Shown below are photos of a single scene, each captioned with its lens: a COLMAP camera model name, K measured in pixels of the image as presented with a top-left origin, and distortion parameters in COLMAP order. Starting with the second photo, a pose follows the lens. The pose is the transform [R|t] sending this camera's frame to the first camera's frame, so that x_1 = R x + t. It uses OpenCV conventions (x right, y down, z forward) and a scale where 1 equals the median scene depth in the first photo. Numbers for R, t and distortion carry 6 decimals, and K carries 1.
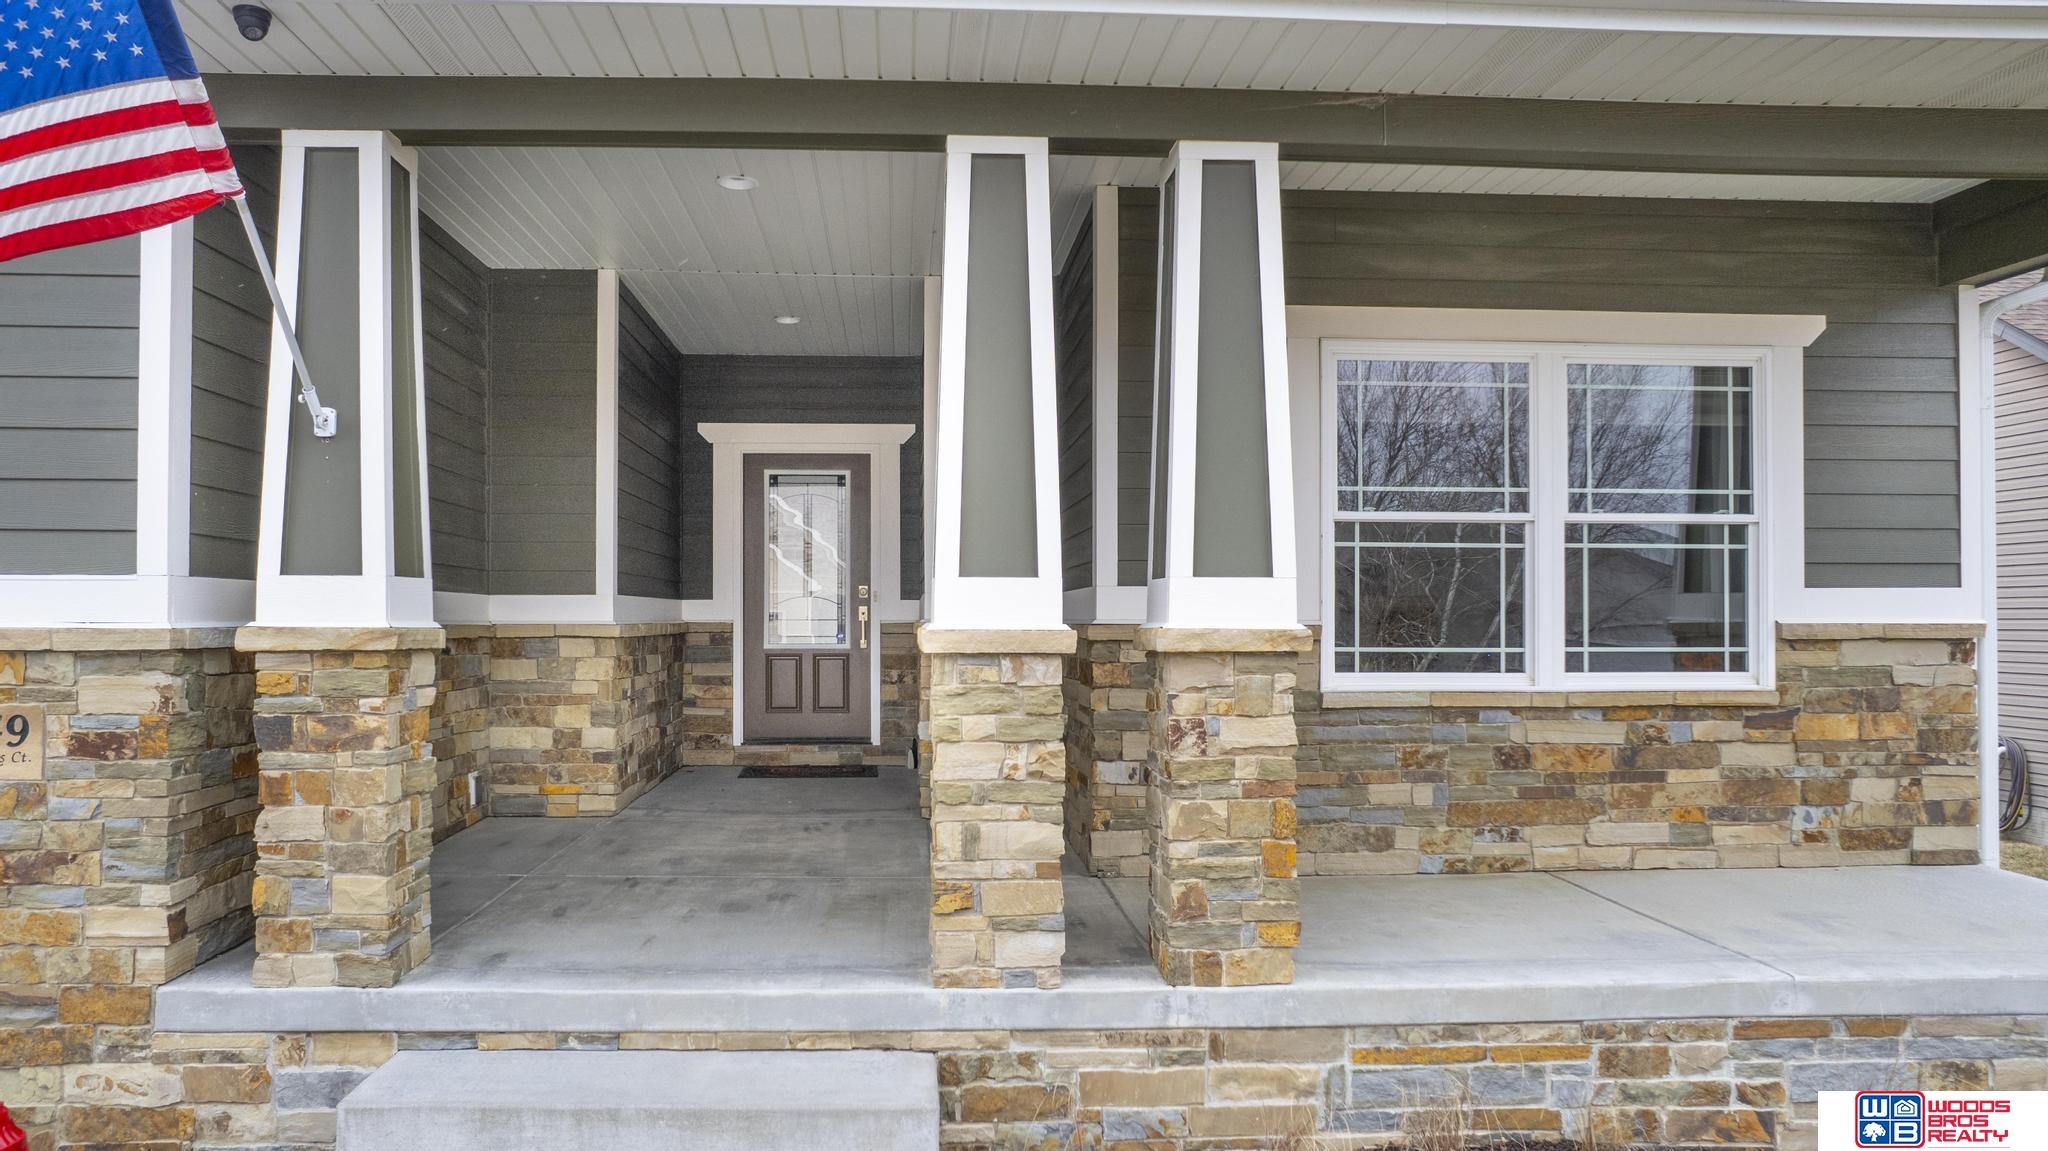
lens RADIAL K [[1371.6, 0, 968.6], [0, 1371.6, 605.0], [0, 0, 1]] dist [-0.084944, 0.093390]
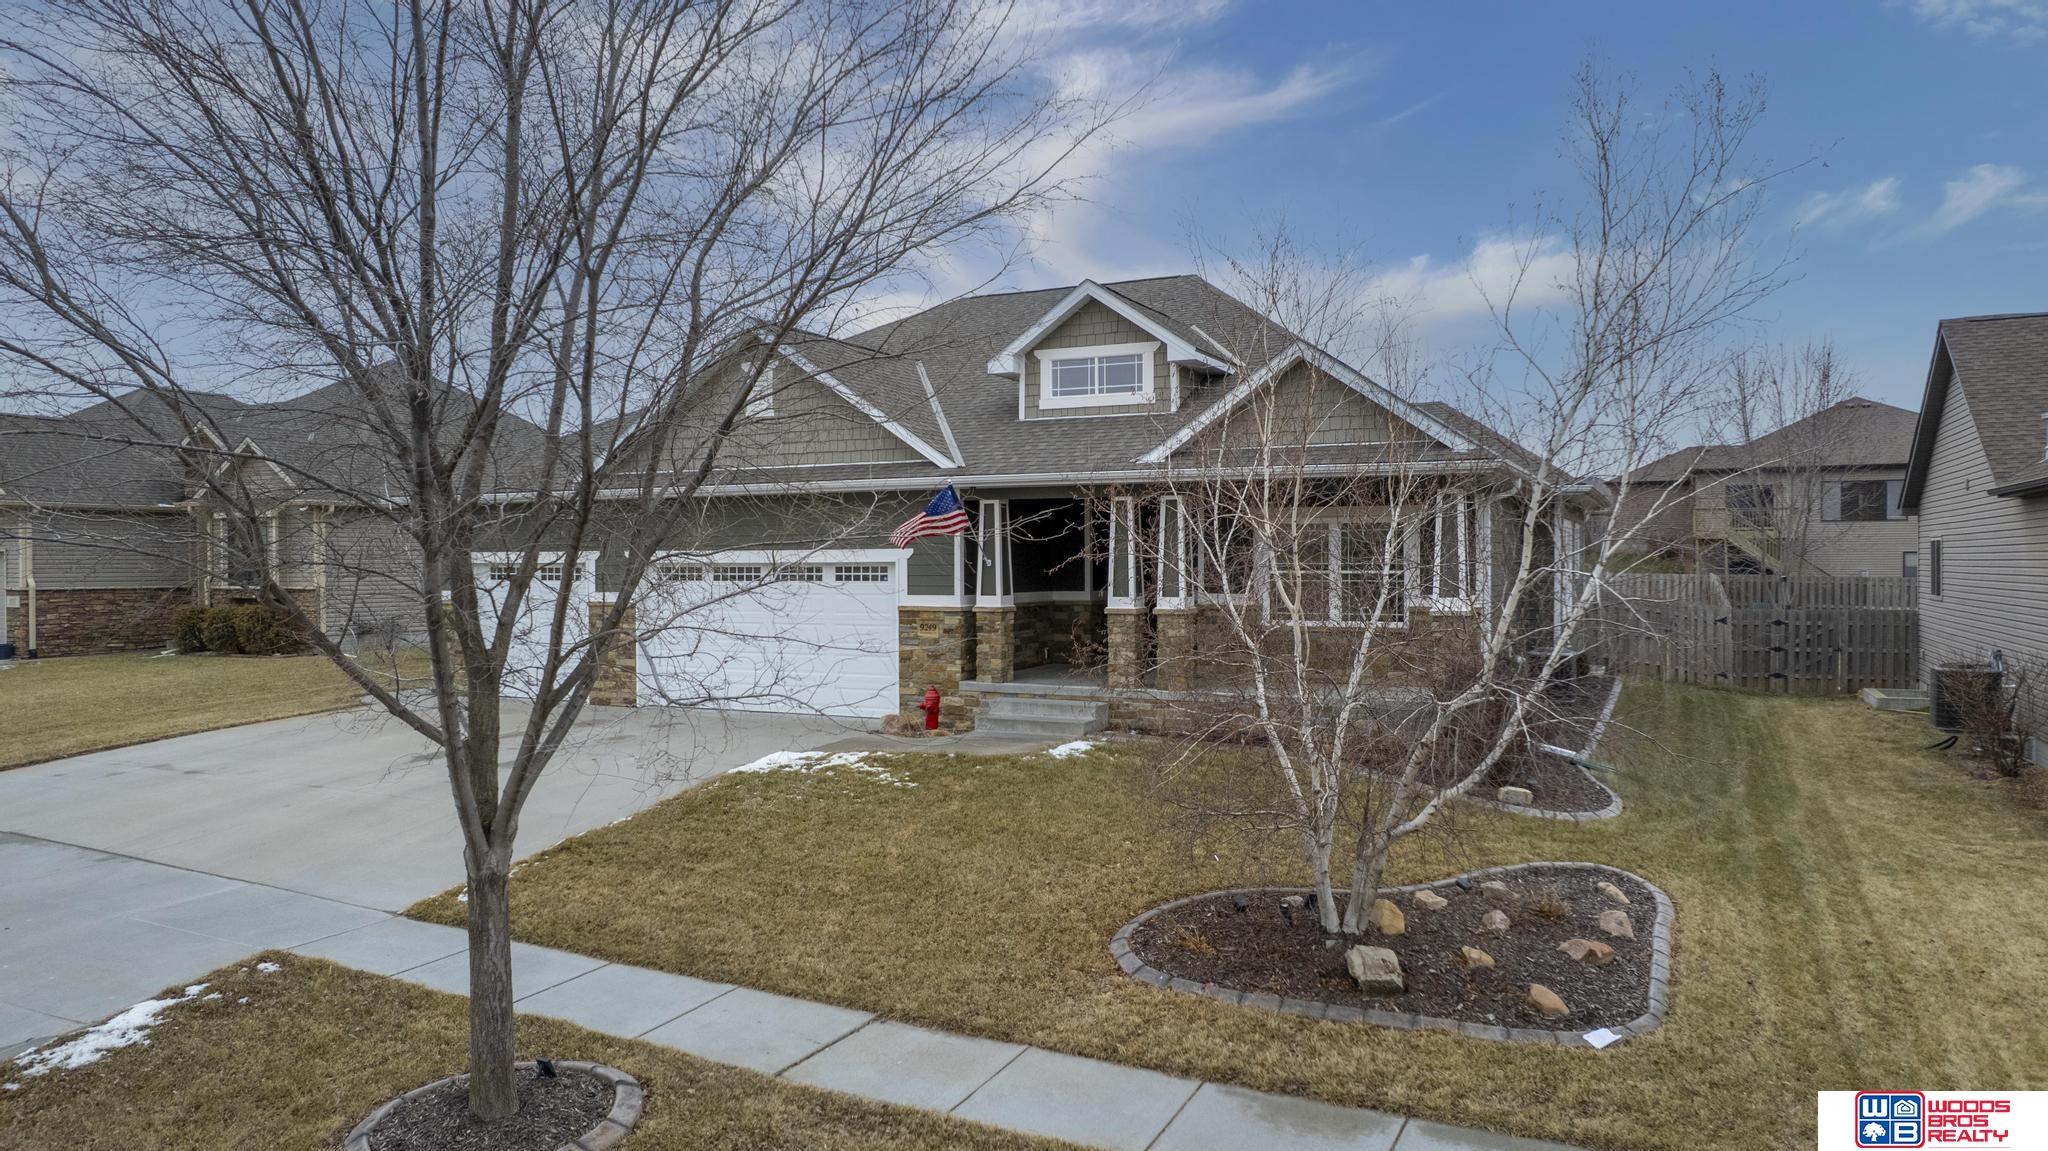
lens RADIAL K [[1341.4, 0, 1024.0], [0, 1341.4, 575.5], [0, 0, 1]] dist [-0.061862, 0.056422]
pose [[0.877722, -0.000546, -0.479170, 1.826892], [0.011643, 0.999728, 0.020188, -0.181595], [0.479029, -0.023299, 0.877490, -2.972216]]
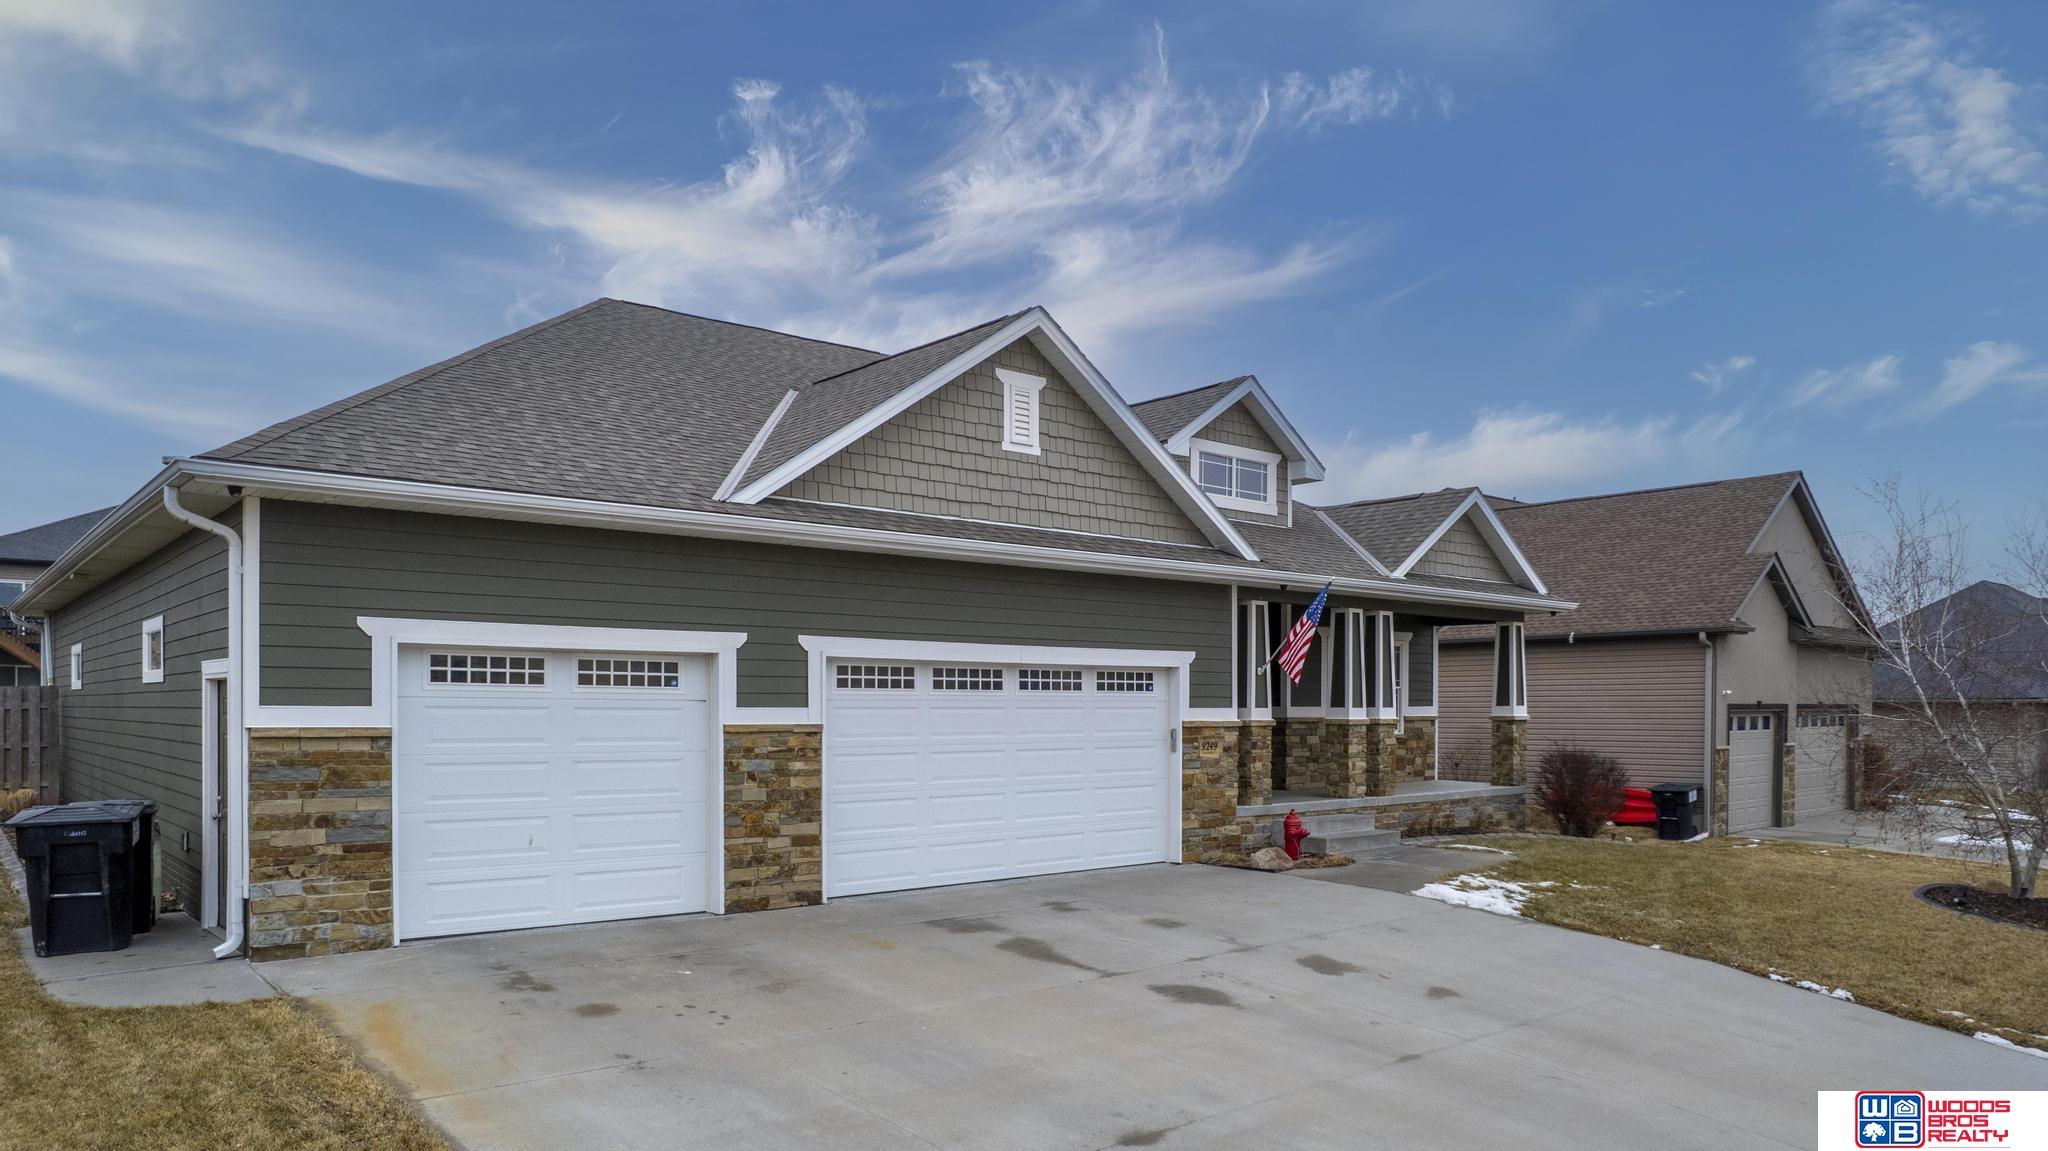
lens RADIAL K [[1354.0, 0, 1023.0], [0, 1354.0, 711.4], [0, 0, 1]] dist [-0.077340, 0.072338]
pose [[0.790884, -0.003358, 0.611957, -3.546520], [-0.005263, 0.999911, 0.012289, -0.057886], [-0.611943, -0.012939, 0.790796, -1.834382]]
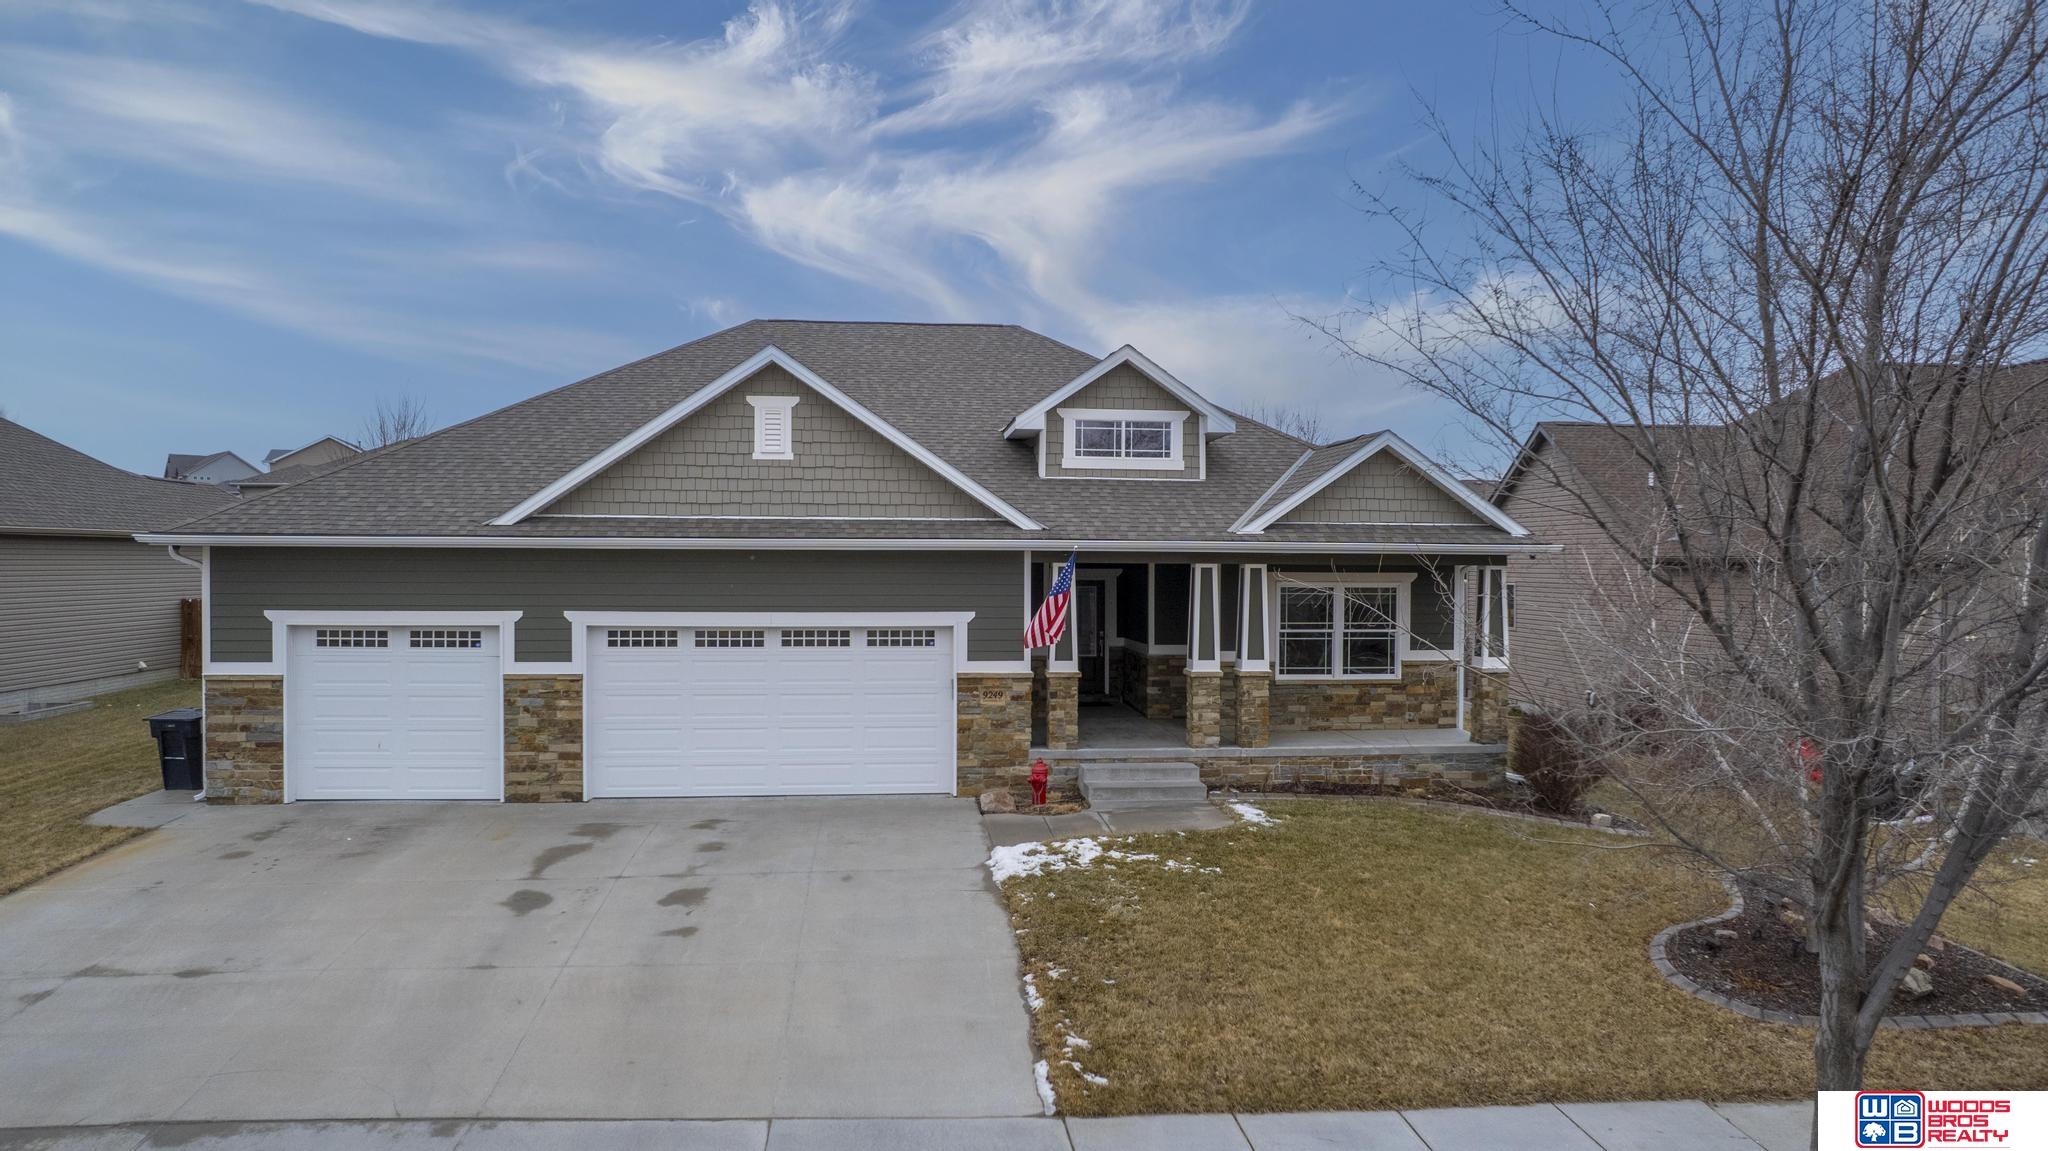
lens RADIAL K [[1311.6, 0, 1027.2], [0, 1311.6, 575.8], [0, 0, 1]] dist [-0.064177, 0.054866]
pose [[0.998037, 0.001410, 0.062614, -0.857159], [-0.002666, 0.999797, 0.019974, -0.391718], [-0.062573, -0.020102, 0.997838, -3.367331]]
